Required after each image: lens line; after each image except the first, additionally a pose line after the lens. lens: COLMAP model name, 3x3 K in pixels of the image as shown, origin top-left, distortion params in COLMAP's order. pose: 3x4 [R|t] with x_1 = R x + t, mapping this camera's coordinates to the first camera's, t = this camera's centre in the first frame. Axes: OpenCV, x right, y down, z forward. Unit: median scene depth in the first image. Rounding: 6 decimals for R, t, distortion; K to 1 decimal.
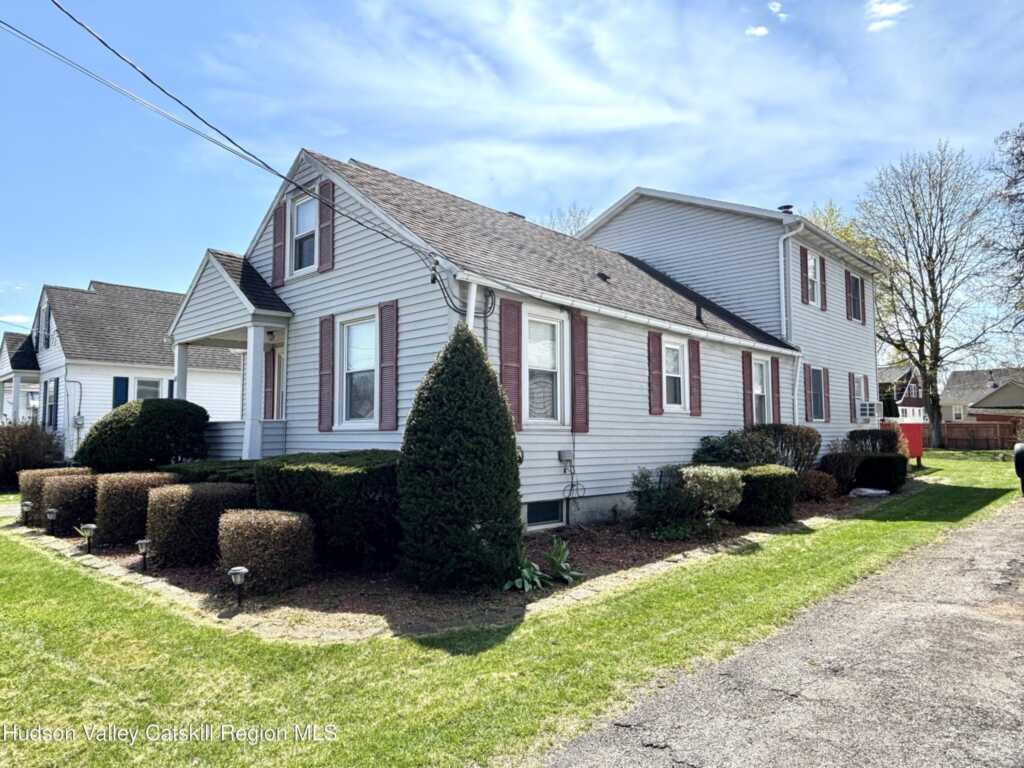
lens RADIAL K [[682.4, 0, 513.1], [0, 682.4, 380.6], [0, 0, 1]] dist [0.001581, -0.000234]
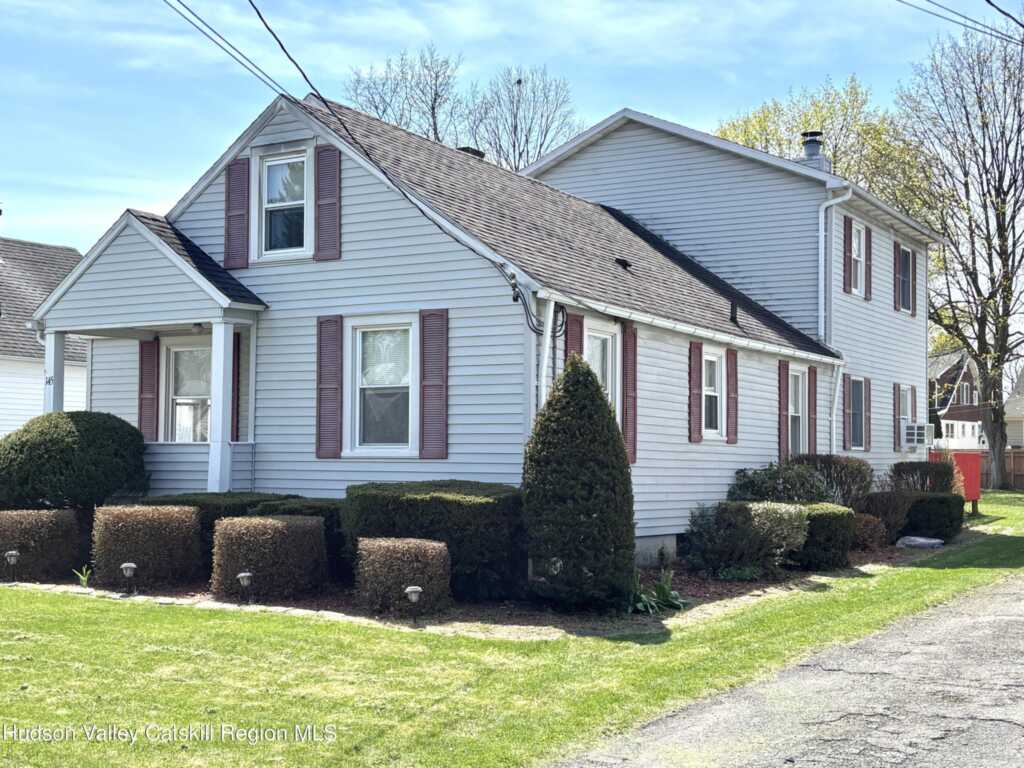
lens RADIAL K [[1401.1, 0, 512.0], [0, 1401.1, 384.0], [0, 0, 1]] dist [0.042001, -0.005164]
pose [[0.975239, 0.024987, 0.219735, -0.331931], [-0.030722, 0.999270, 0.022717, -0.045476], [-0.219007, -0.028905, 0.975295, -0.528132]]
